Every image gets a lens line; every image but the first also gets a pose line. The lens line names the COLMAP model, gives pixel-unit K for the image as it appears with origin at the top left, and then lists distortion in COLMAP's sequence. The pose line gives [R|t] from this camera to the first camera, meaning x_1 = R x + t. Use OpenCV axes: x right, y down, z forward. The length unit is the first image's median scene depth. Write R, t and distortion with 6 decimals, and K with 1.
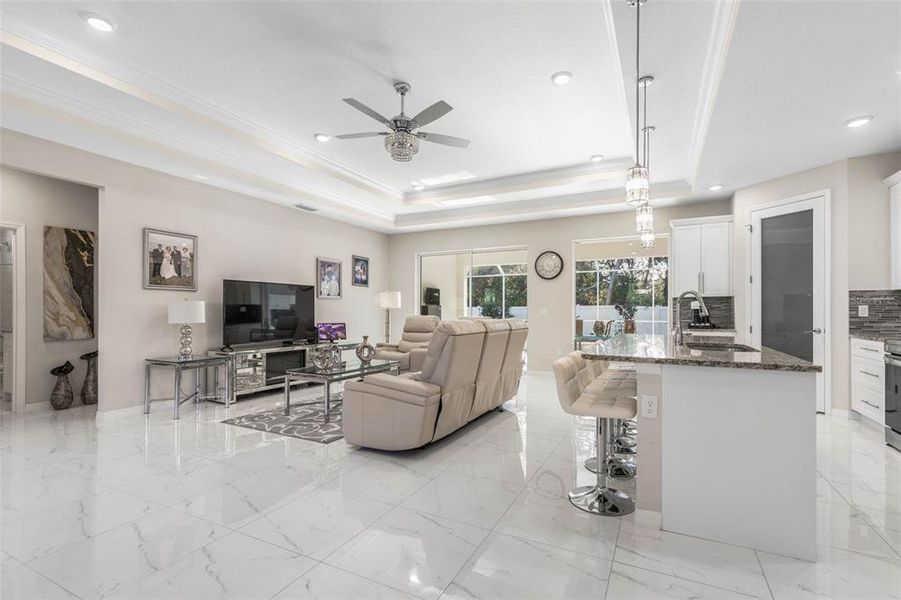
lens RADIAL K [[419.2, 0, 452.9], [0, 419.2, 308.7], [0, 0, 1]] dist [0.011594, -0.000330]
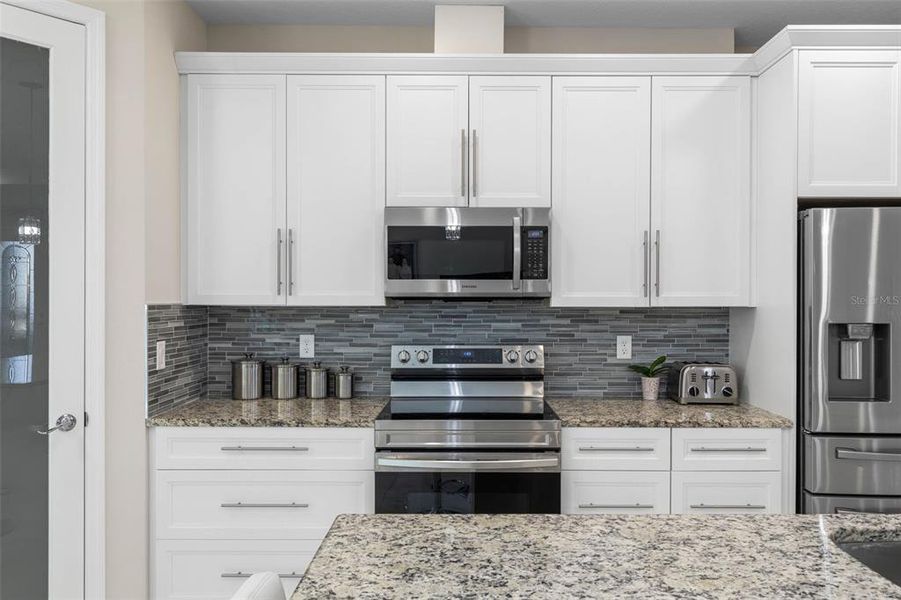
lens RADIAL K [[624.7, 0, 450.5], [0, 624.7, 300.0], [0, 0, 1]] dist [0.005430, 0.002173]
pose [[-0.446917, -0.005510, 0.894559, 0.251297], [-0.009206, 0.999956, 0.001559, -0.042010], [-0.894528, -0.007538, -0.446948, 0.833470]]
